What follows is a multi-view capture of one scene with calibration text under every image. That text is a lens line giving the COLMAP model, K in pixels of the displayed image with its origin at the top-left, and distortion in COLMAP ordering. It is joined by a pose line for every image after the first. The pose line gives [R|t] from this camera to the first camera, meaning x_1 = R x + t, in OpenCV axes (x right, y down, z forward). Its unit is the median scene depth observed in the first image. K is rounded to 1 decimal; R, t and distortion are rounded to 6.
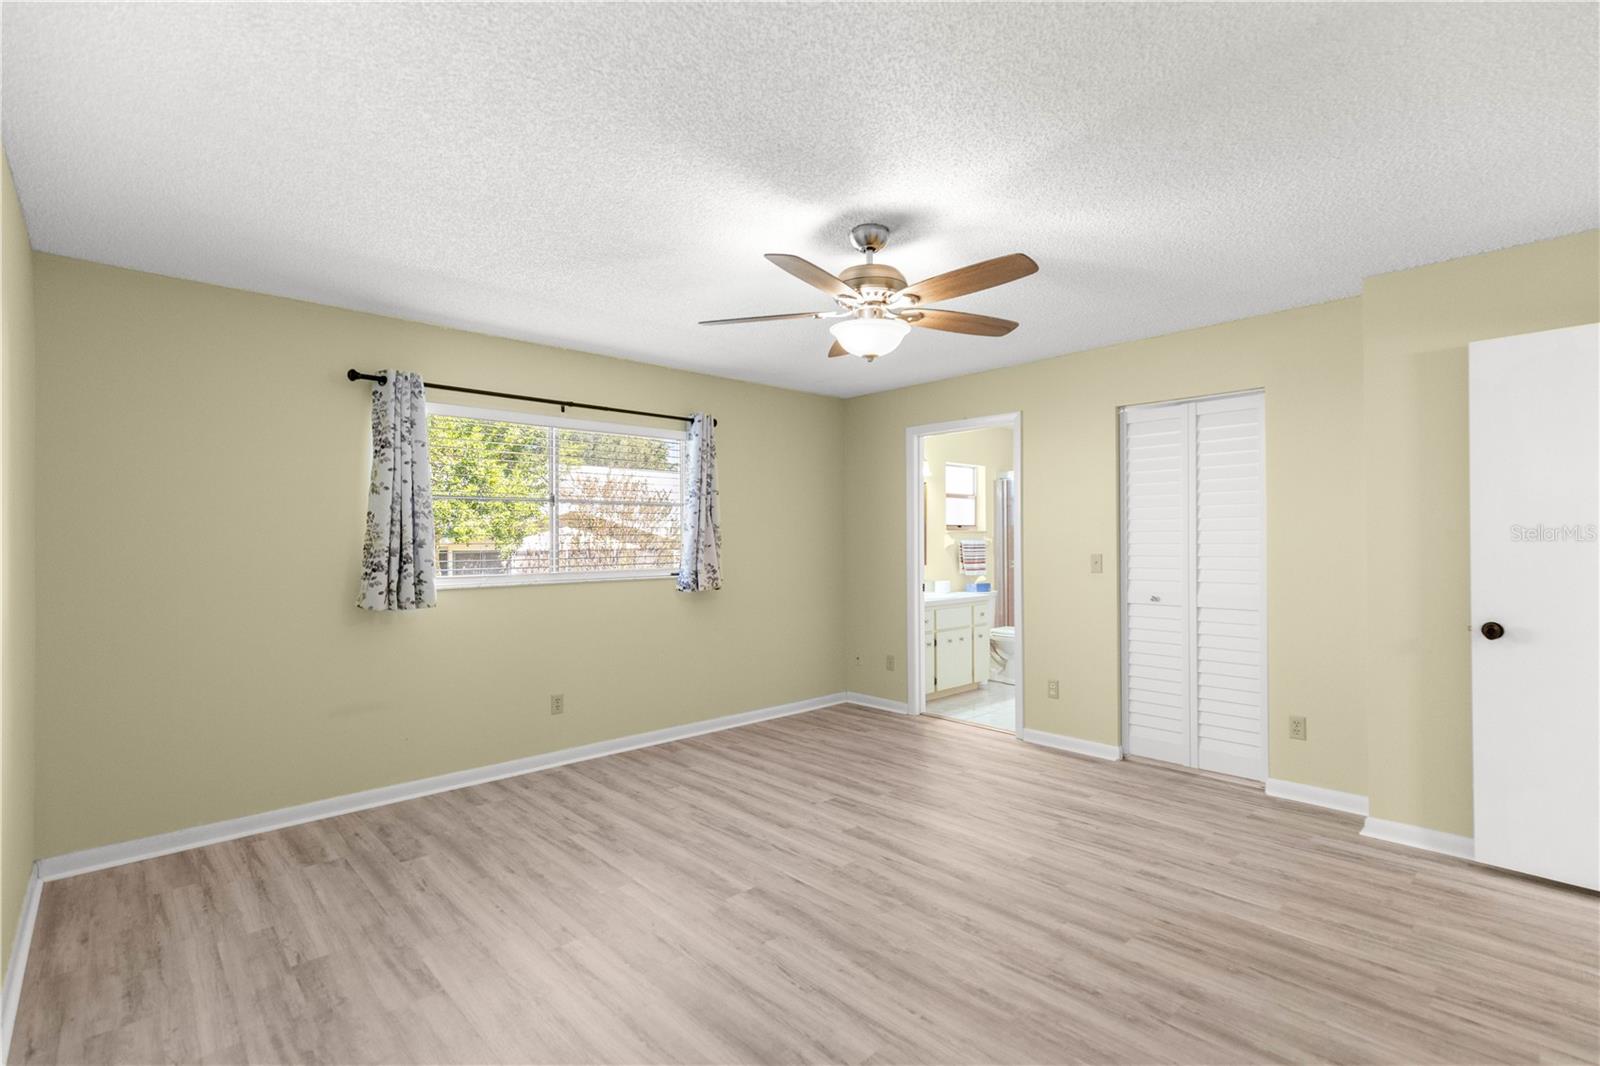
lens RADIAL K [[722.0, 0, 805.9], [0, 722.0, 535.8], [0, 0, 1]] dist [0.008406, -0.002125]
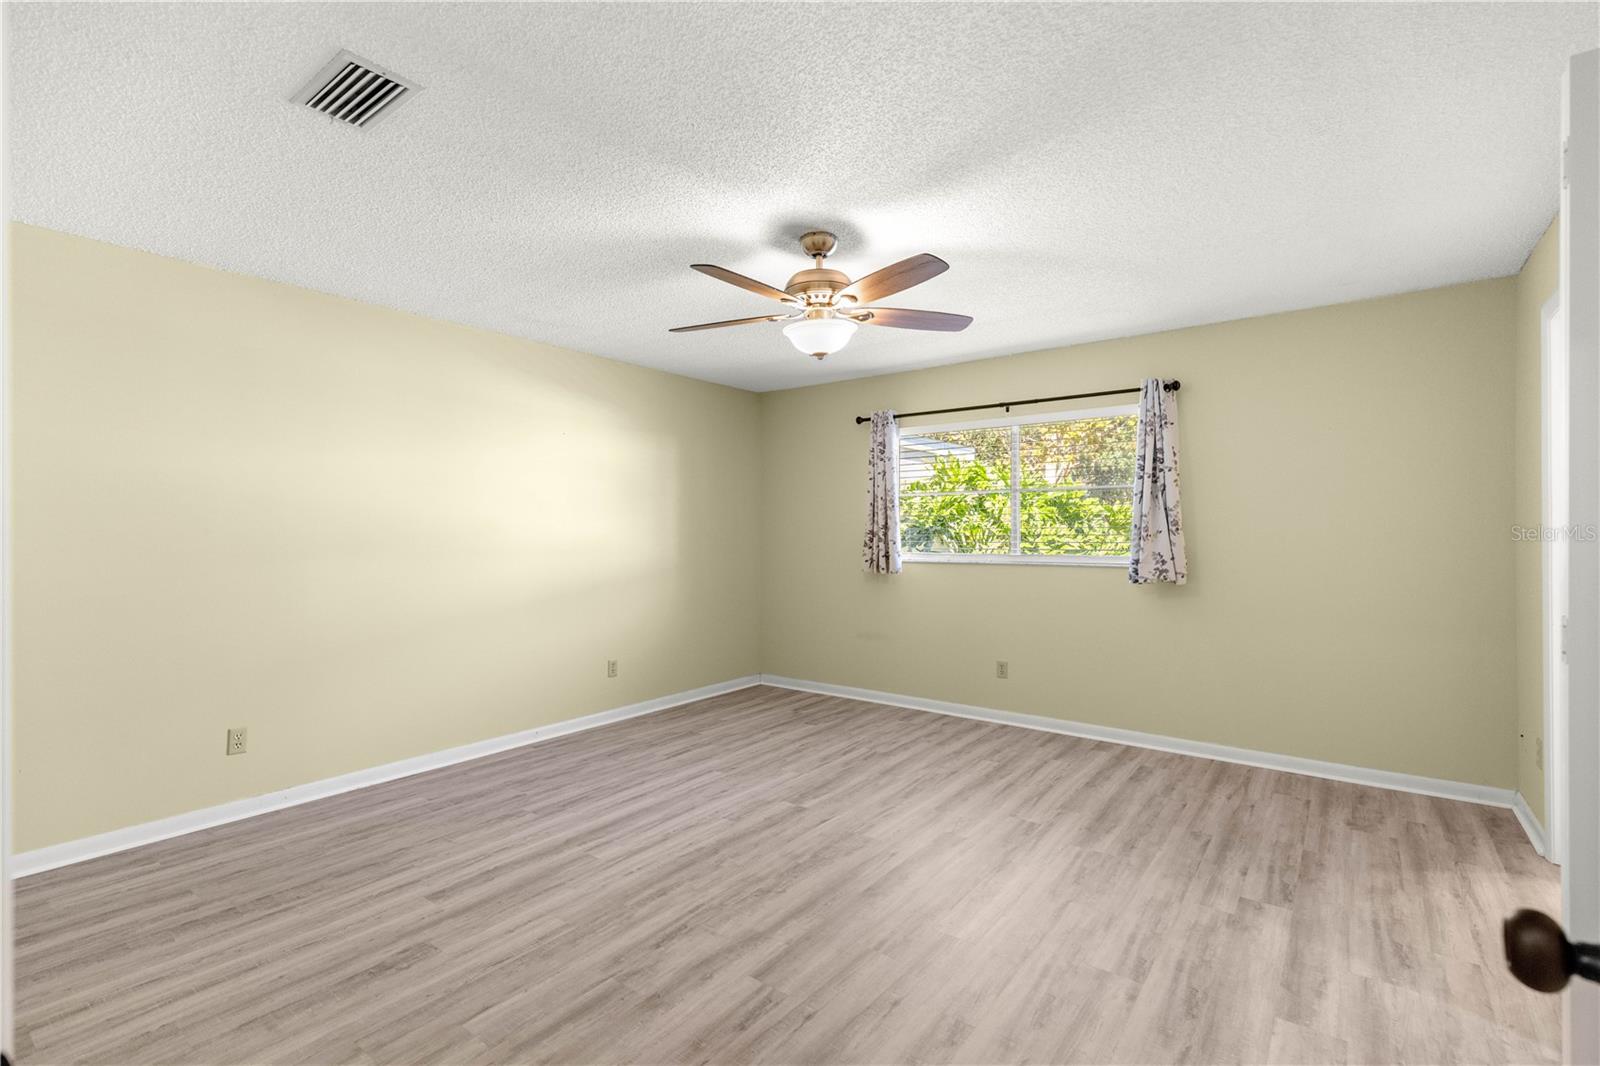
lens RADIAL K [[717.8, 0, 811.3], [0, 717.8, 533.8], [0, 0, 1]] dist [0.010385, -0.002337]
pose [[0.197666, 0.009918, -0.980219, 0.820776], [0.006326, 0.999915, 0.011393, 0.004155], [0.980249, -0.008453, 0.197586, 0.560971]]
